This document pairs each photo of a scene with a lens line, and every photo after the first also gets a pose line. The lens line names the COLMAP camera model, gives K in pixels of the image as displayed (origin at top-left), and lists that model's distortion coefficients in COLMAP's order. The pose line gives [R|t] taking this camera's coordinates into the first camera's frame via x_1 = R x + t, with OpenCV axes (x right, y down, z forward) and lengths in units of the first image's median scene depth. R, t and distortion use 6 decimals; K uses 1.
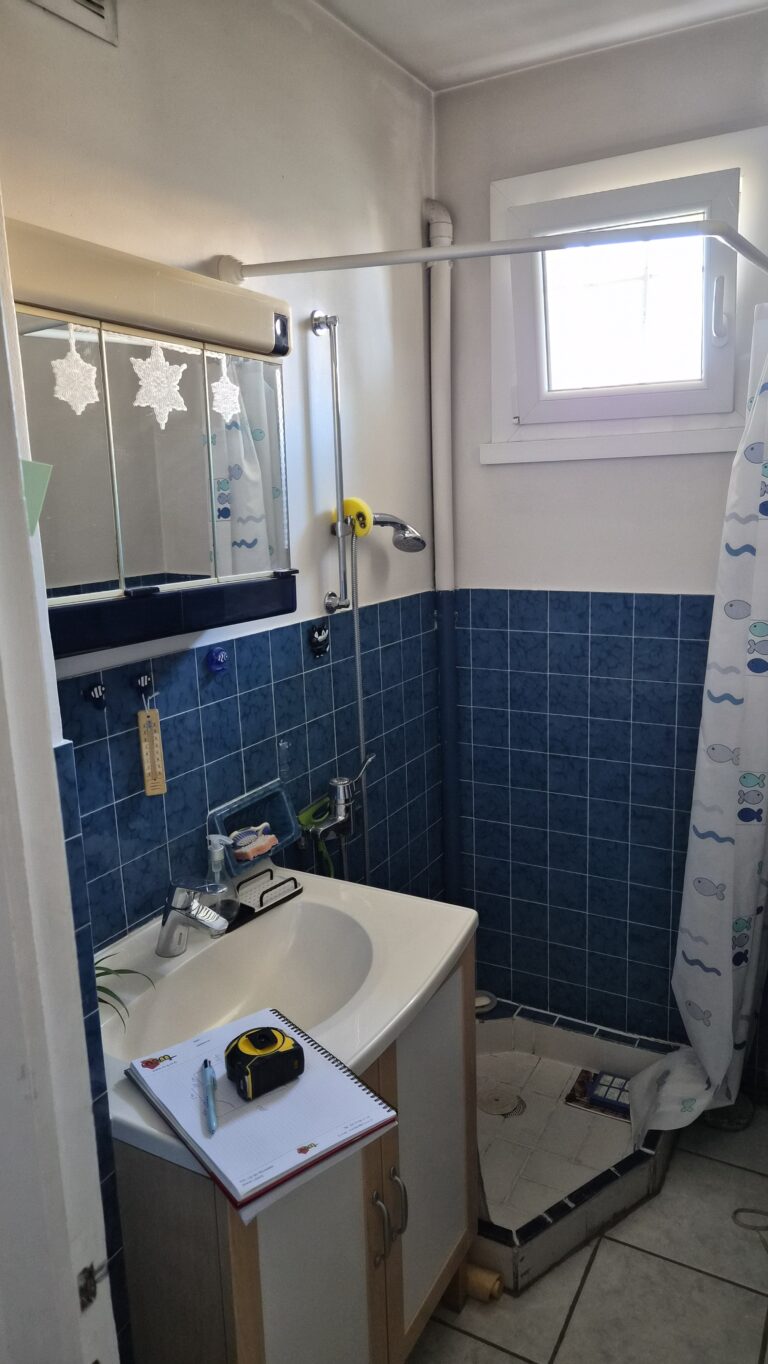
lens RADIAL K [[918.7, 0, 382.4], [0, 918.7, 677.2], [0, 0, 1]] dist [0.041329, -0.029865]
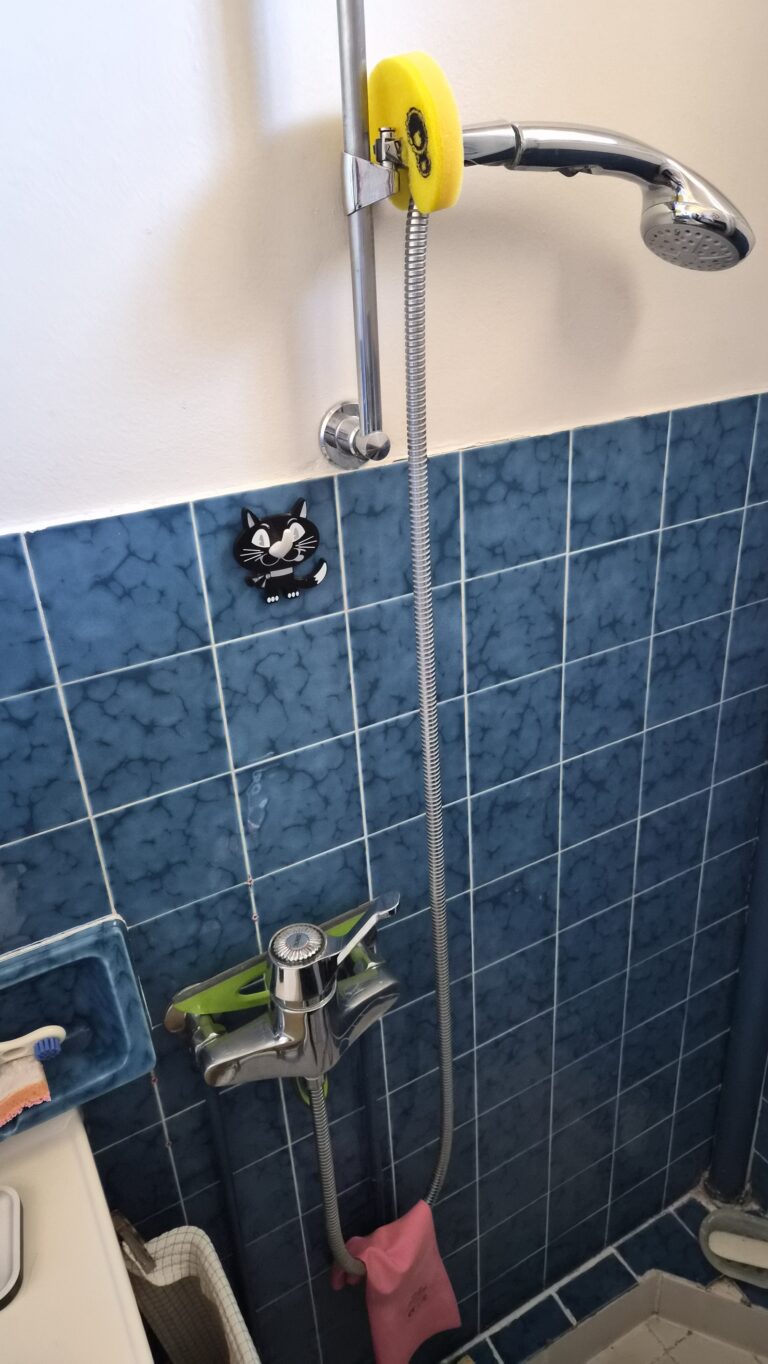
lens RADIAL K [[918.7, 0, 389.6], [0, 918.7, 680.5], [0, 0, 1]] dist [0.041329, -0.029865]
pose [[0.850967, 0.218646, -0.477544, 0.130857], [-0.074092, 0.950111, 0.302984, -0.095565], [0.519966, -0.222447, 0.824713, 0.688804]]
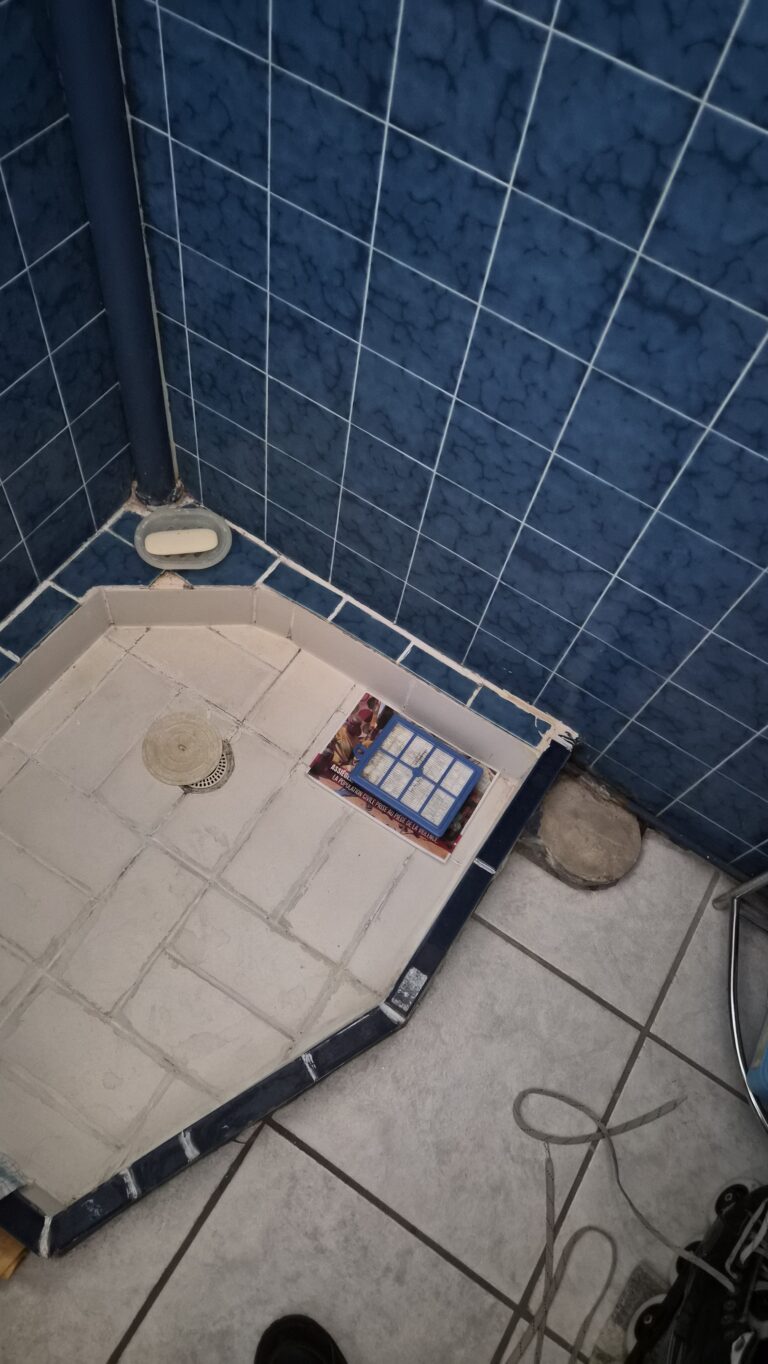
lens RADIAL K [[918.7, 0, 377.1], [0, 918.7, 667.6], [0, 0, 1]] dist [0.041329, -0.029865]
pose [[0.986532, 0.126272, 0.103968, 0.196306], [-0.160651, 0.628547, 0.760999, 0.015126], [0.030744, -0.767453, 0.640368, 0.801254]]
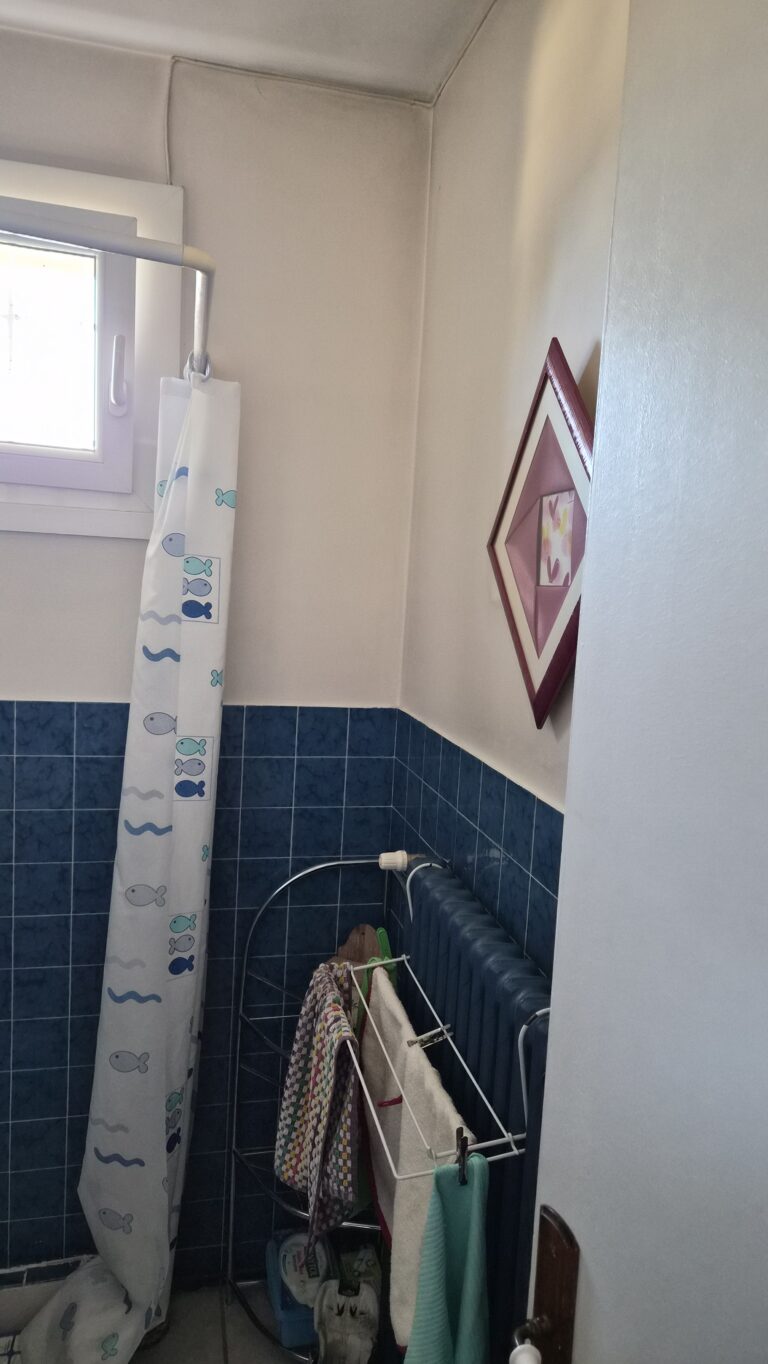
lens RADIAL K [[918.7, 0, 384.9], [0, 918.7, 679.7], [0, 0, 1]] dist [0.041329, -0.029865]
pose [[0.731028, -0.007064, 0.682311, -0.038272], [0.060144, 0.996722, -0.054119, -0.050465], [-0.679692, 0.080600, 0.729056, 0.217198]]
